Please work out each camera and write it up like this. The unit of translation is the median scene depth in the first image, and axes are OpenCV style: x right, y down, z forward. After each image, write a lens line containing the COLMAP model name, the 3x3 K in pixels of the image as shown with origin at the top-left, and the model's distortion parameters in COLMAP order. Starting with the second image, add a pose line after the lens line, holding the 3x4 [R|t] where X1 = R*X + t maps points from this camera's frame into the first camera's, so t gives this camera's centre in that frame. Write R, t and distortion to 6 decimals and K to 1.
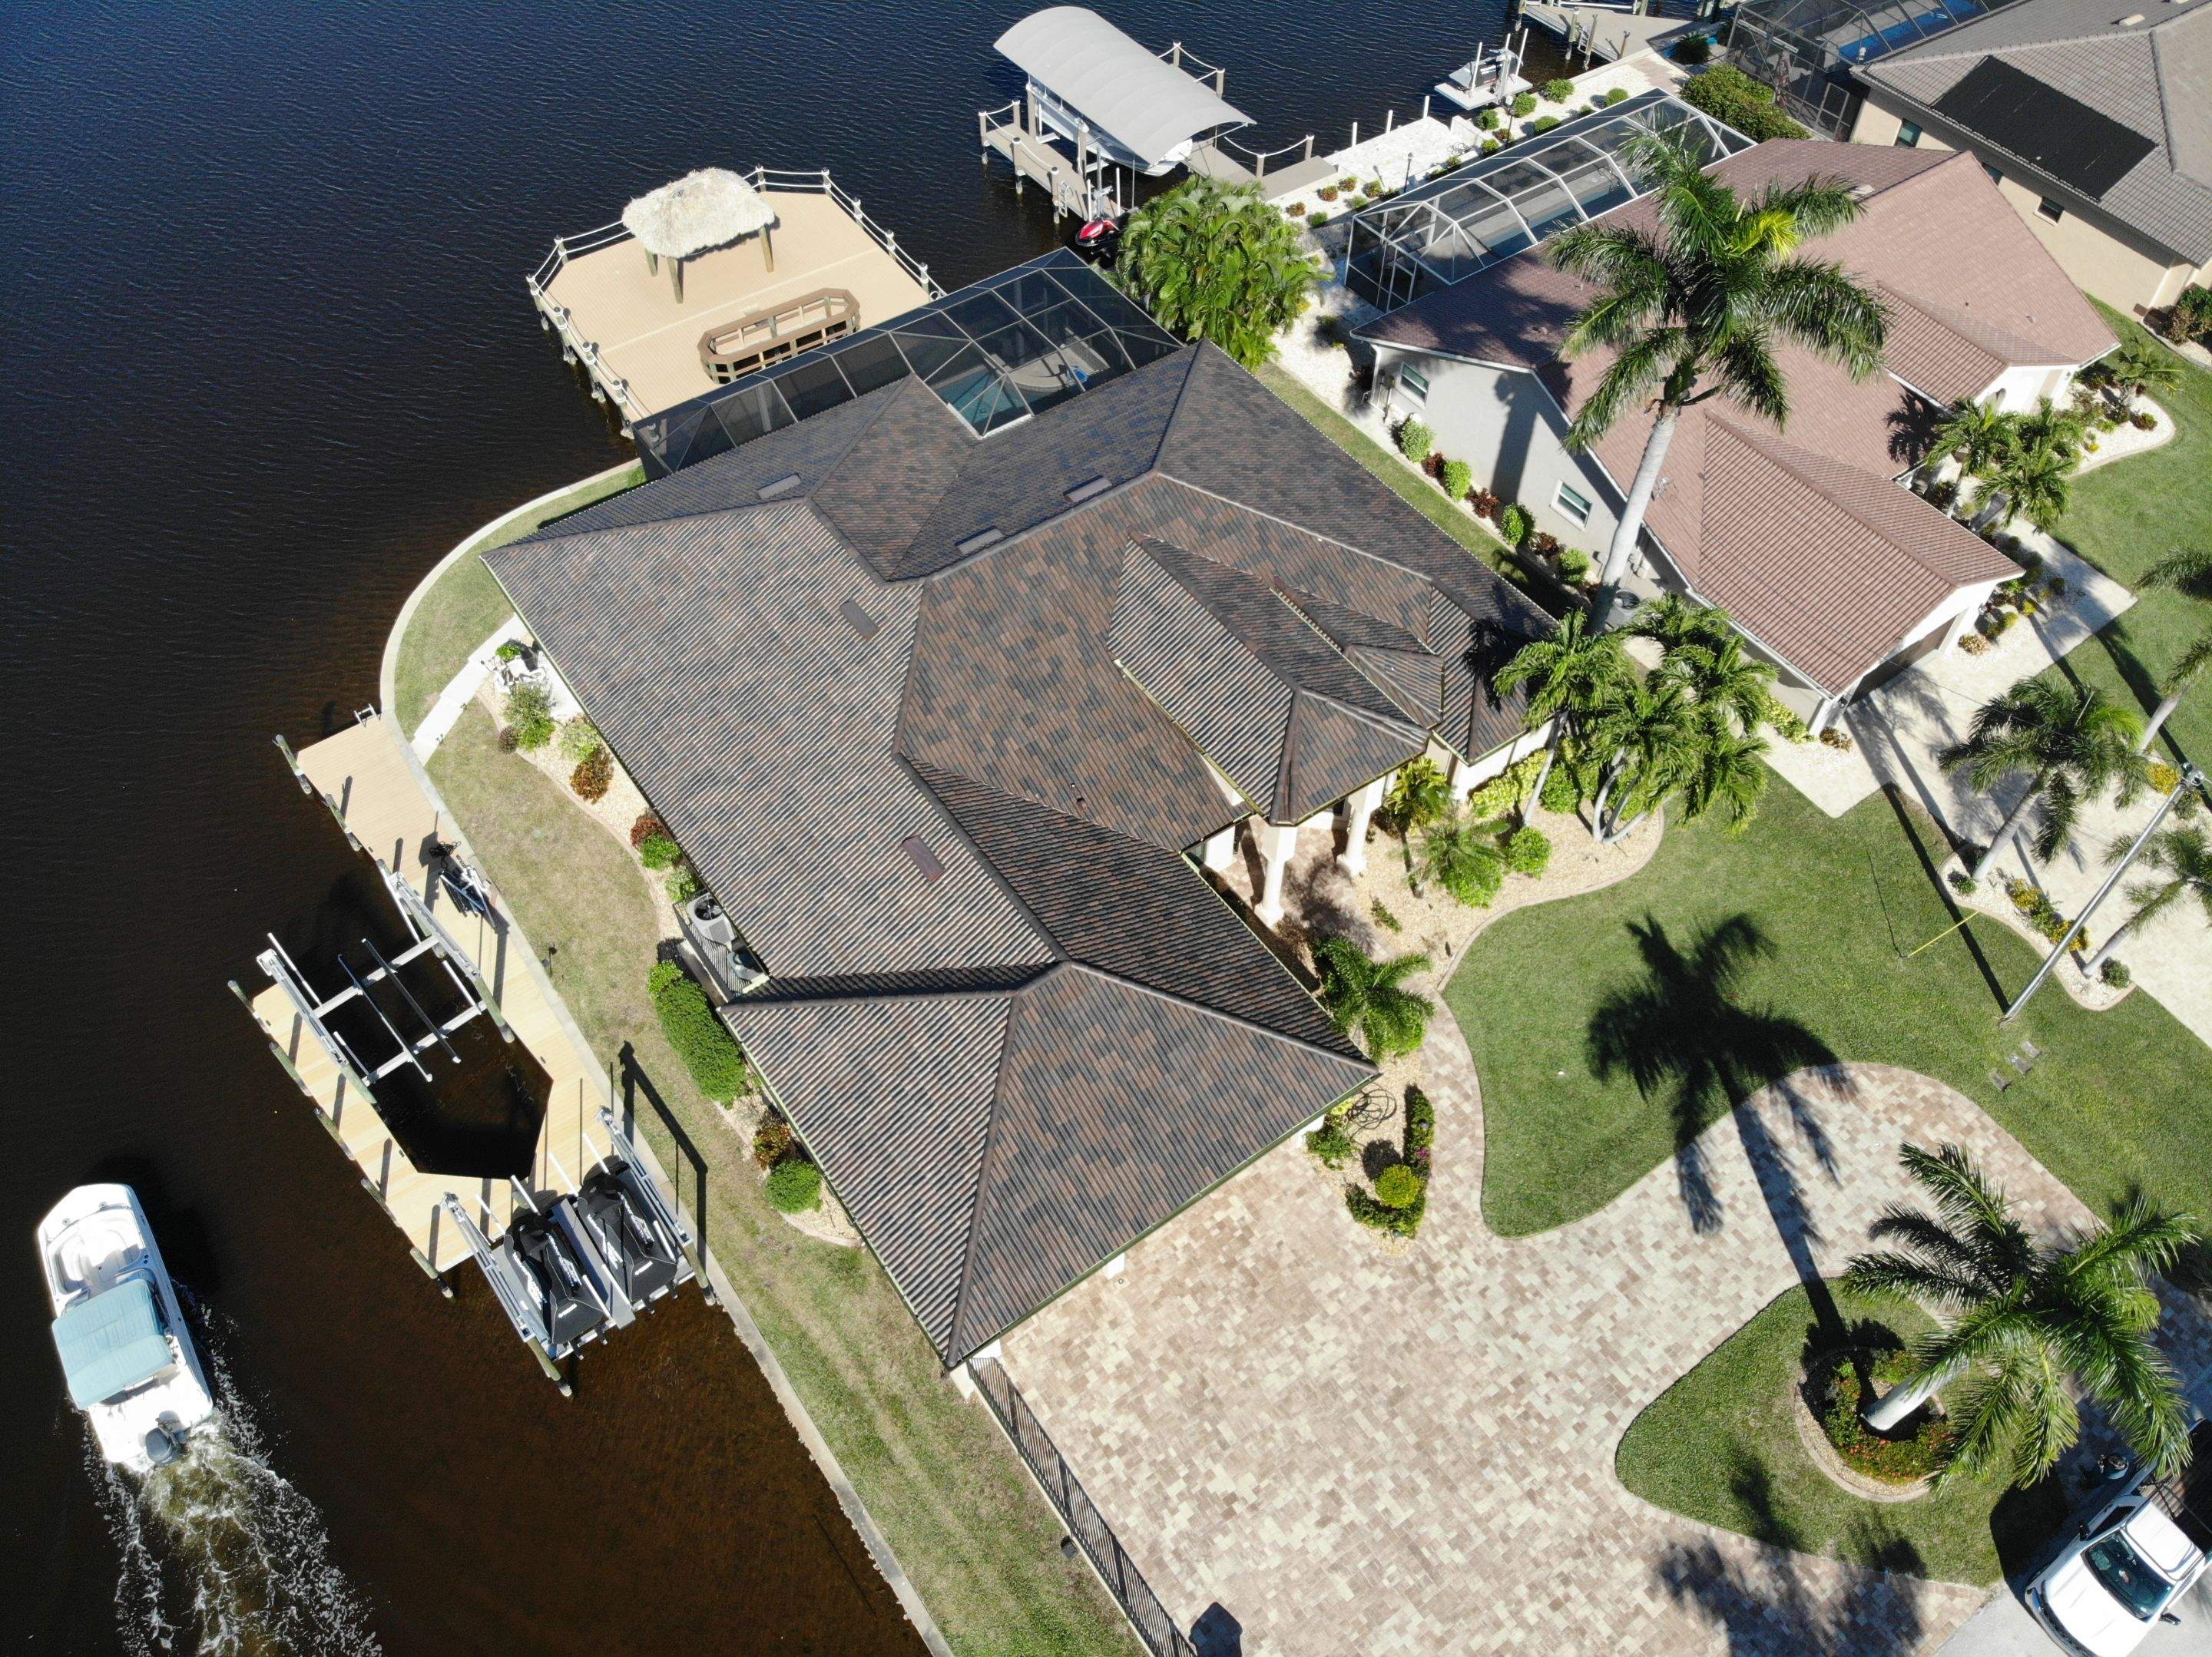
lens RADIAL K [[1642.8, 0, 1113.2], [0, 1642.8, 816.2], [0, 0, 1]] dist [0.004160, -0.100176]
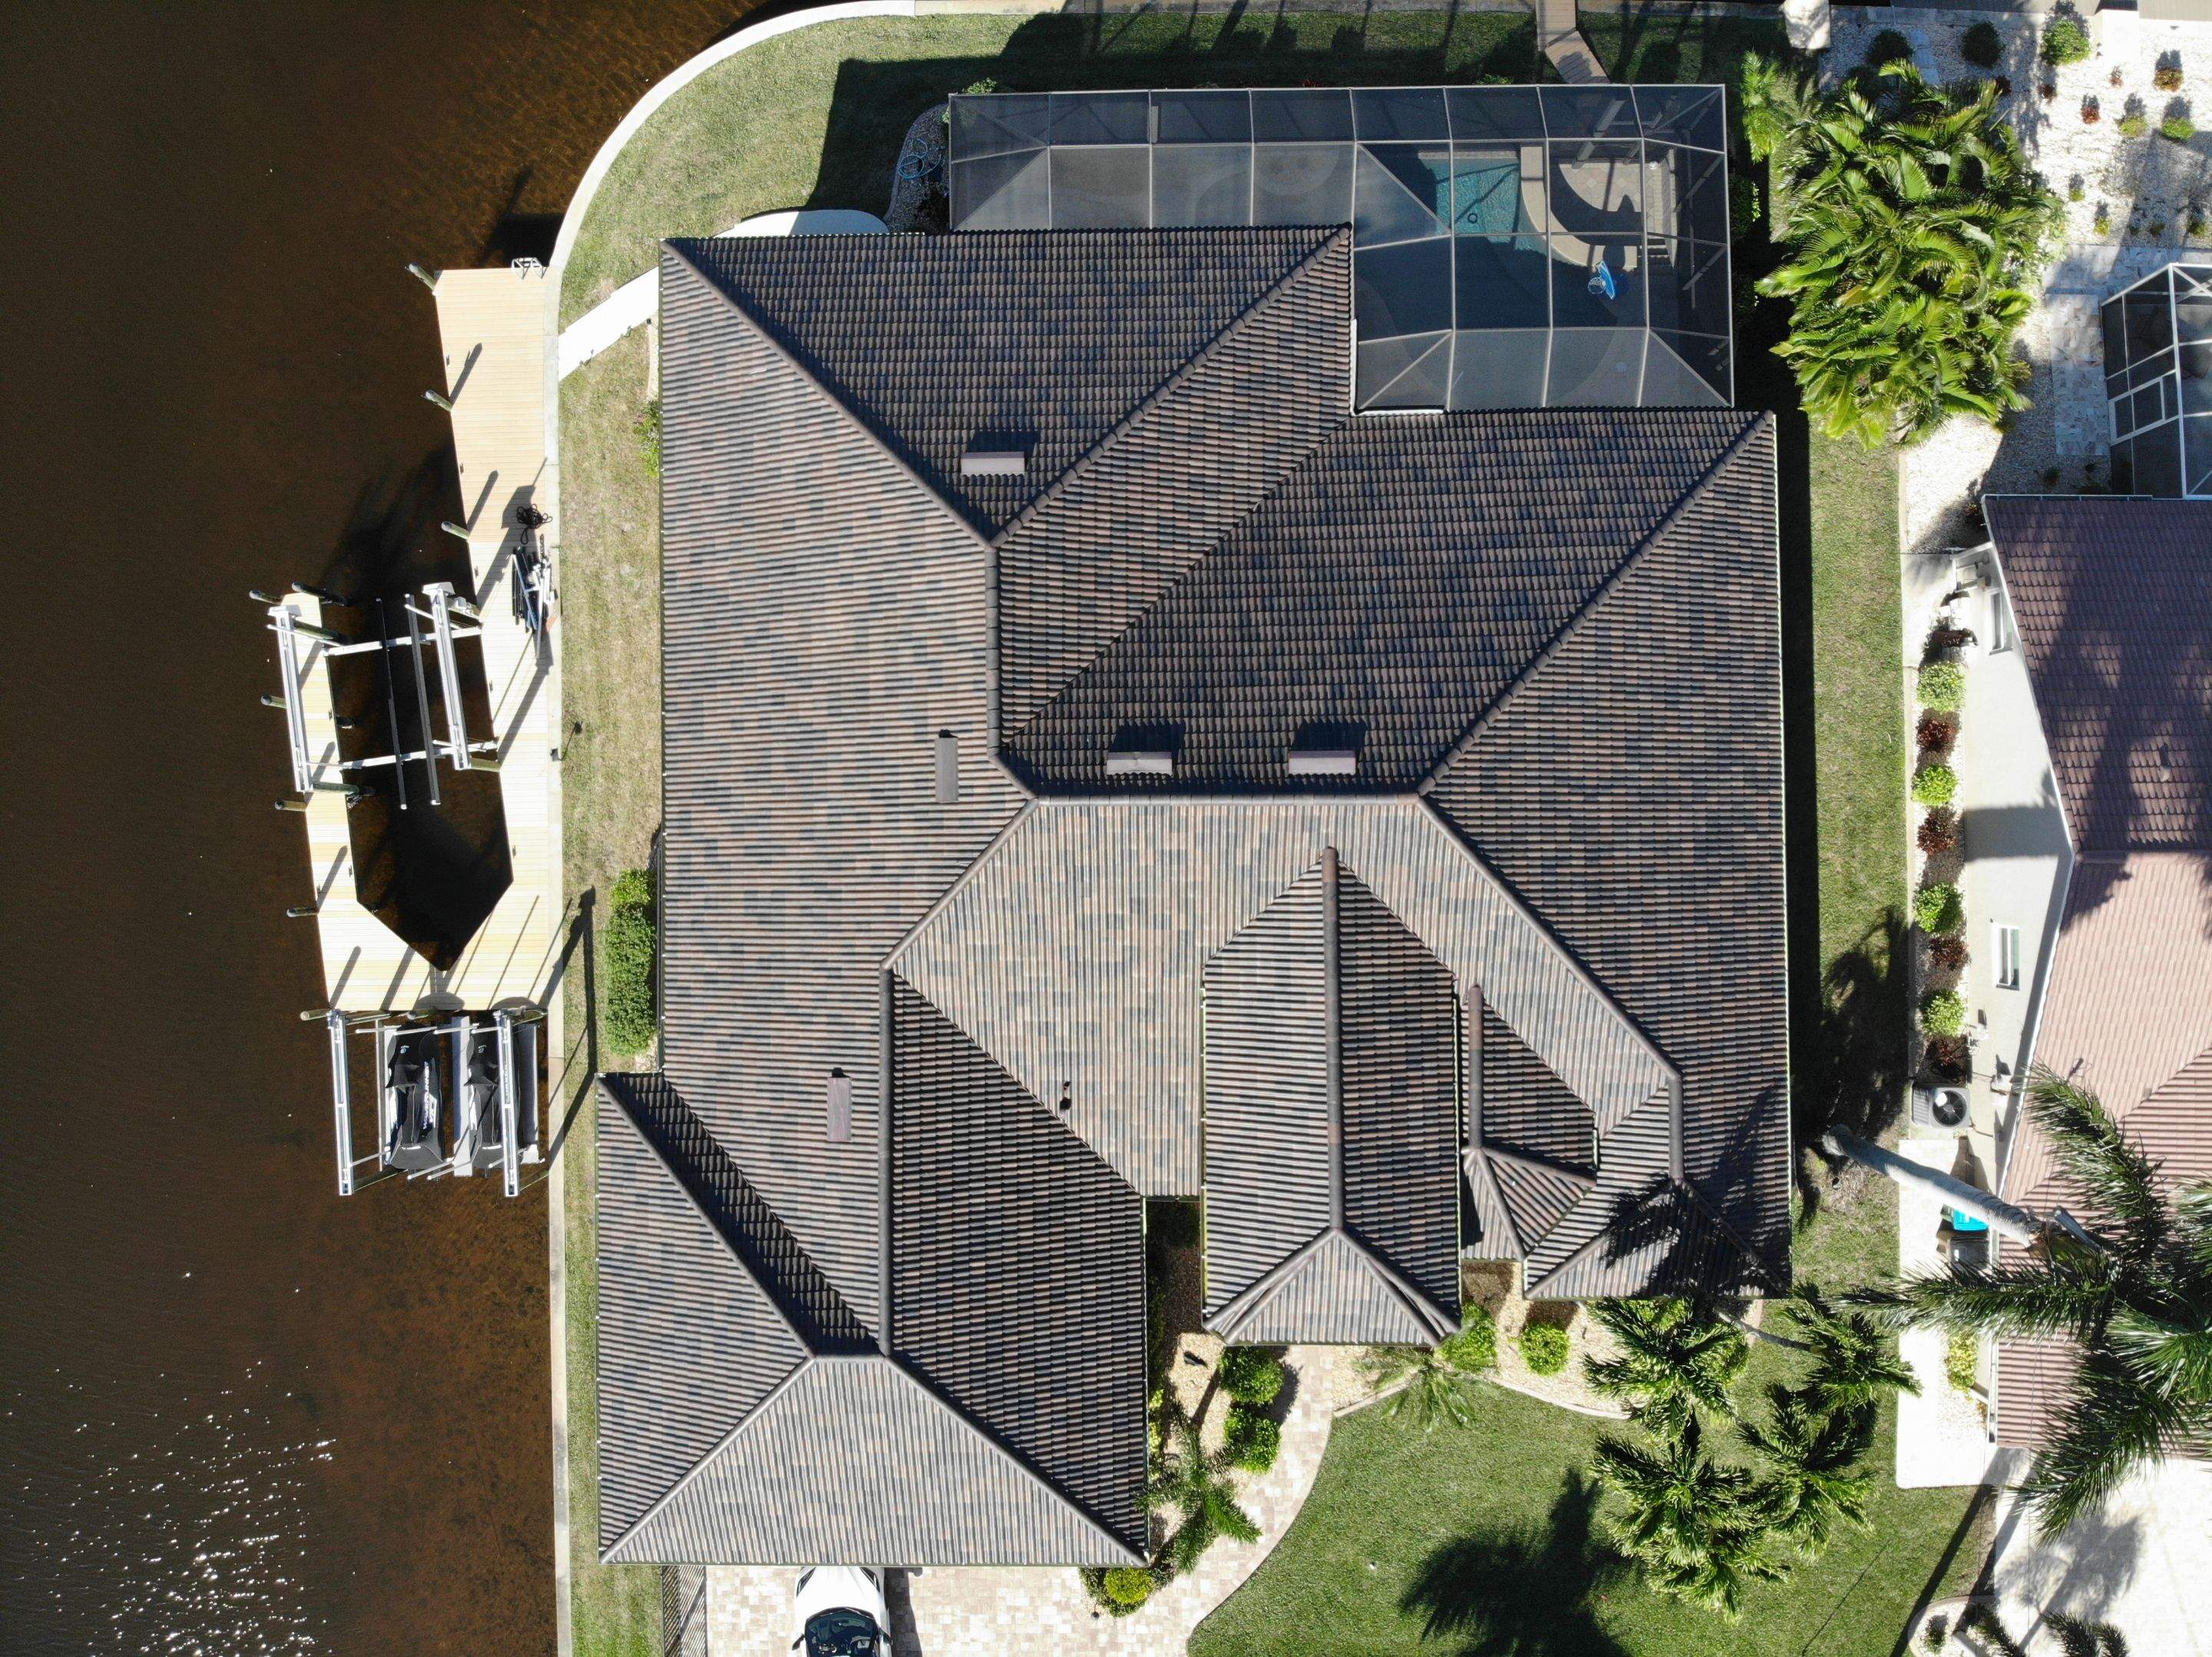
lens RADIAL K [[1642.8, 0, 1098.3], [0, 1642.8, 827.6], [0, 0, 1]] dist [0.004160, -0.100176]
pose [[0.820332, 0.570854, -0.034376, -0.057345], [-0.434547, 0.661277, 0.611458, -0.610406], [0.371785, -0.486661, 0.790530, 0.427903]]
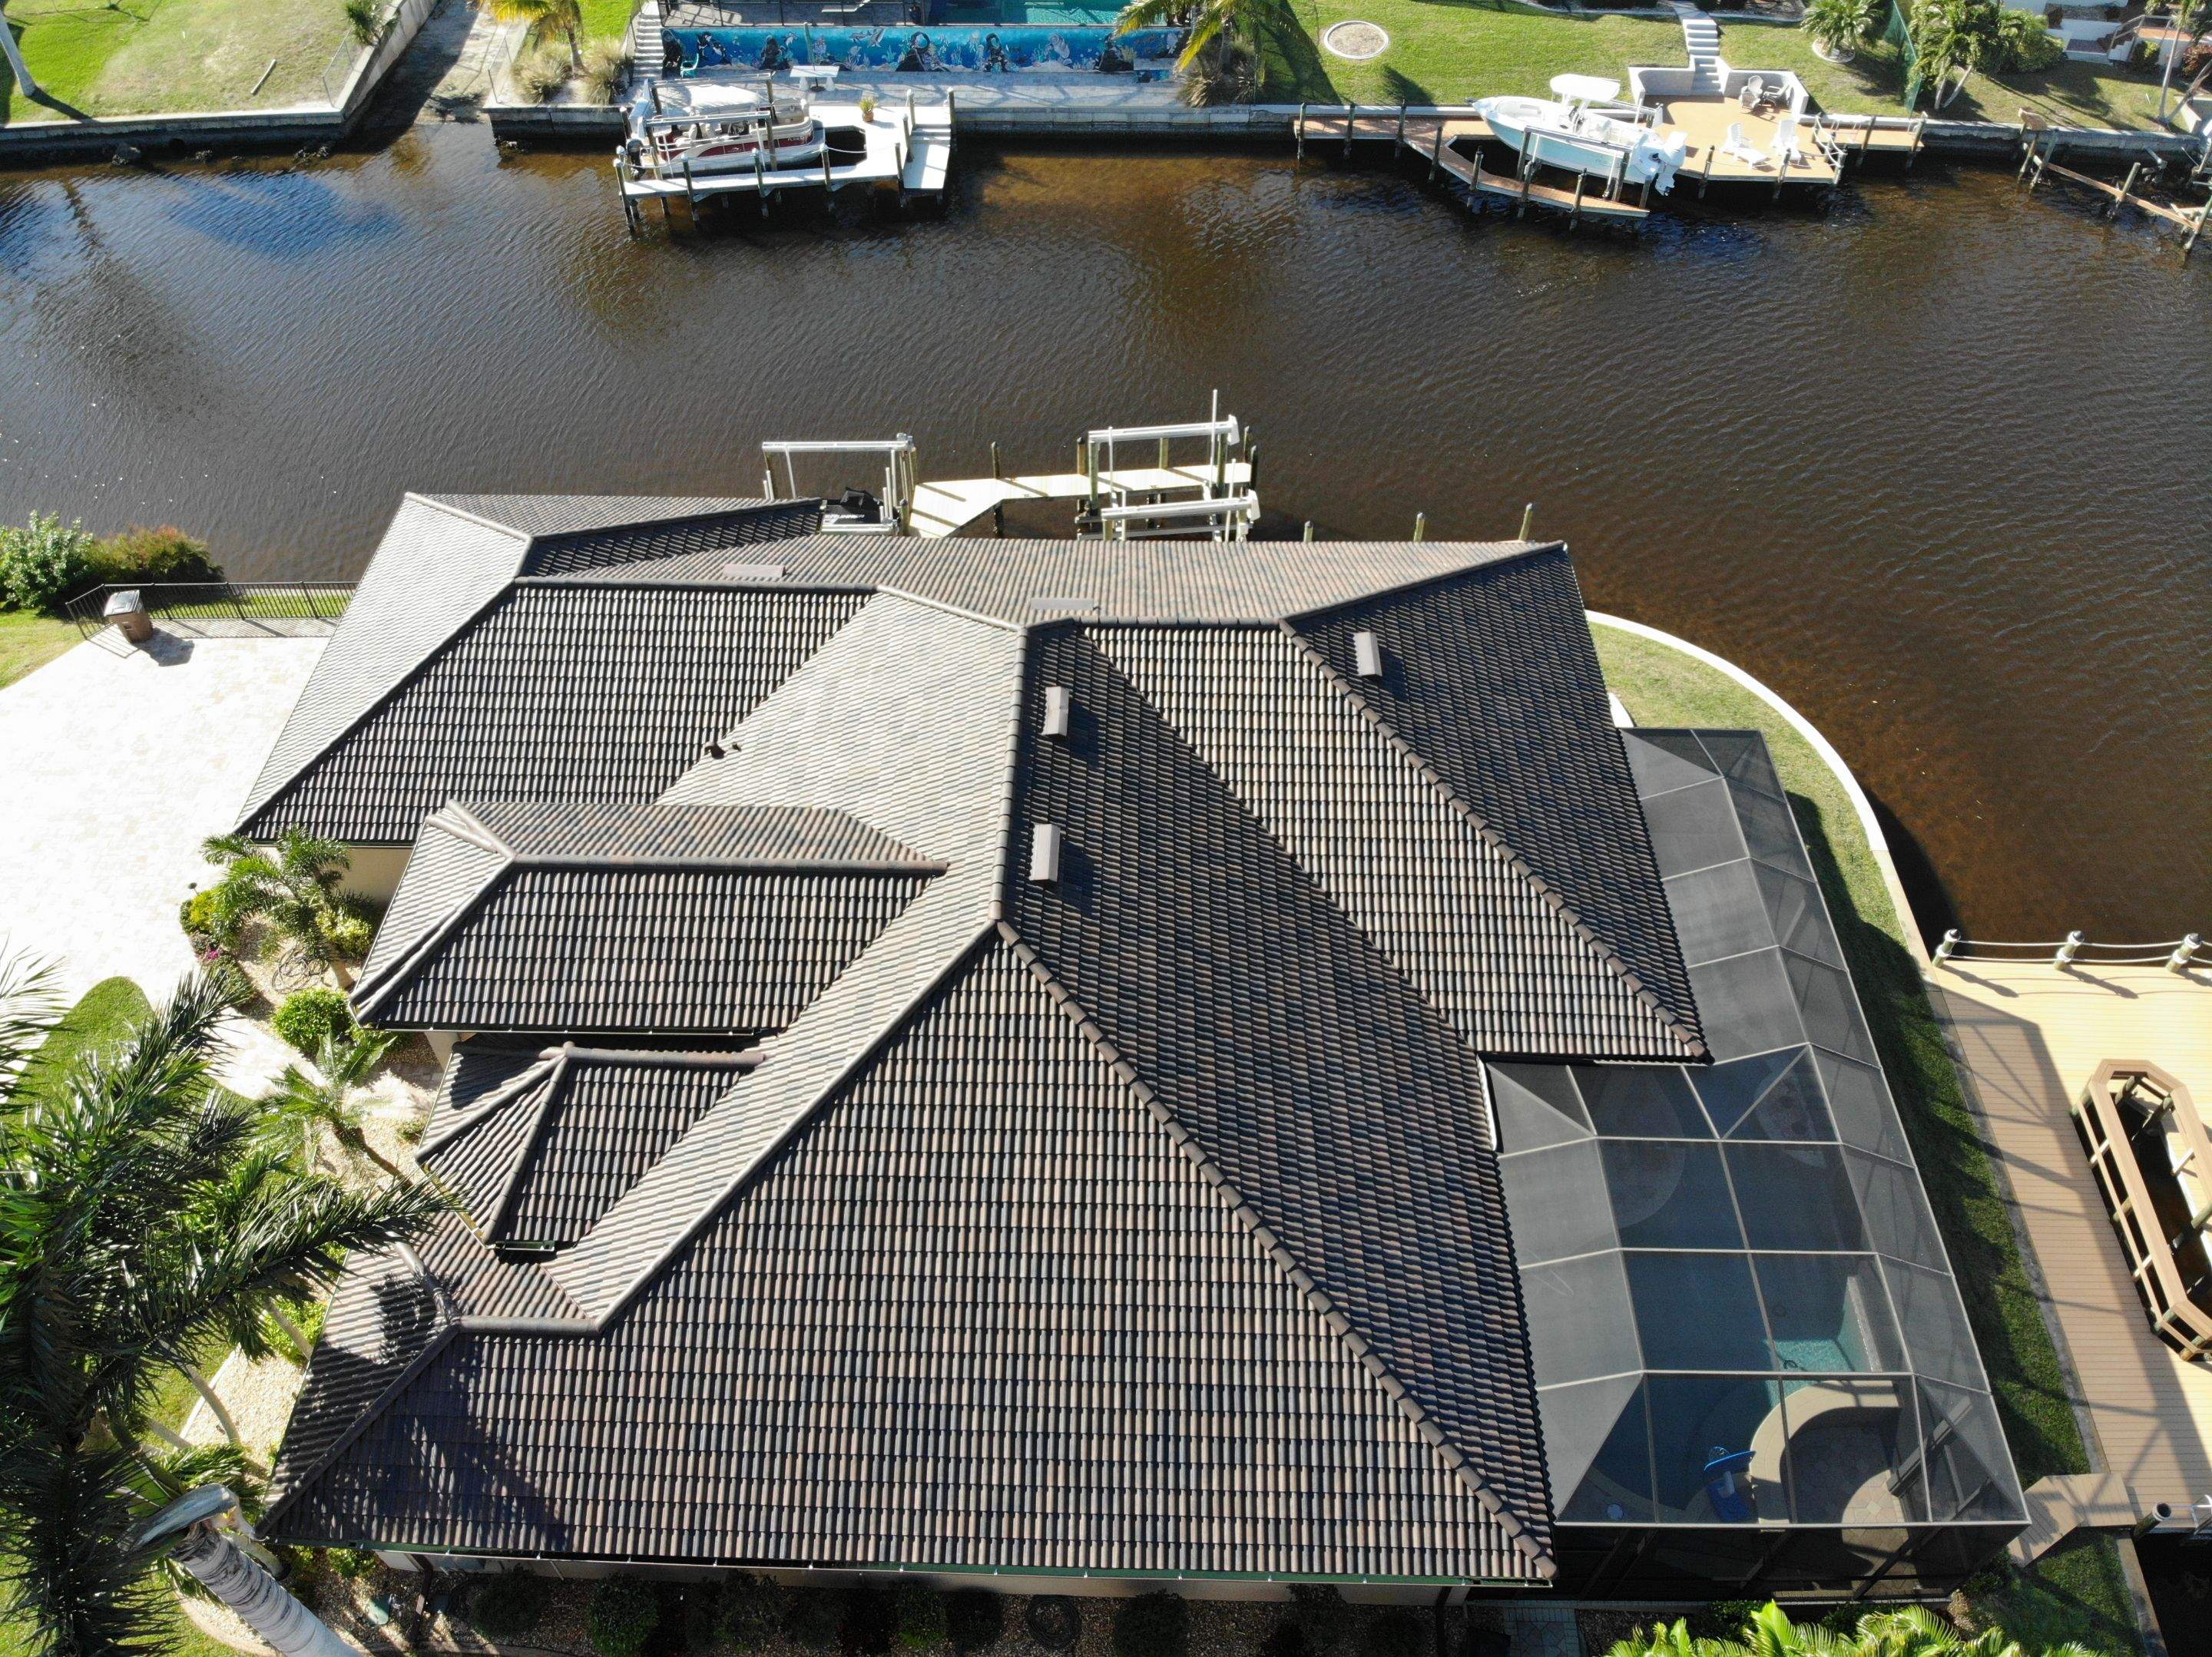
lens RADIAL K [[1642.8, 0, 1103.9], [0, 1642.8, 836.3], [0, 0, 1]] dist [0.004160, -0.100176]
pose [[-0.598377, 0.579716, -0.553059, 0.336338], [-0.631696, 0.083262, 0.770732, -0.740790], [0.492854, 0.810553, 0.316383, 0.879918]]
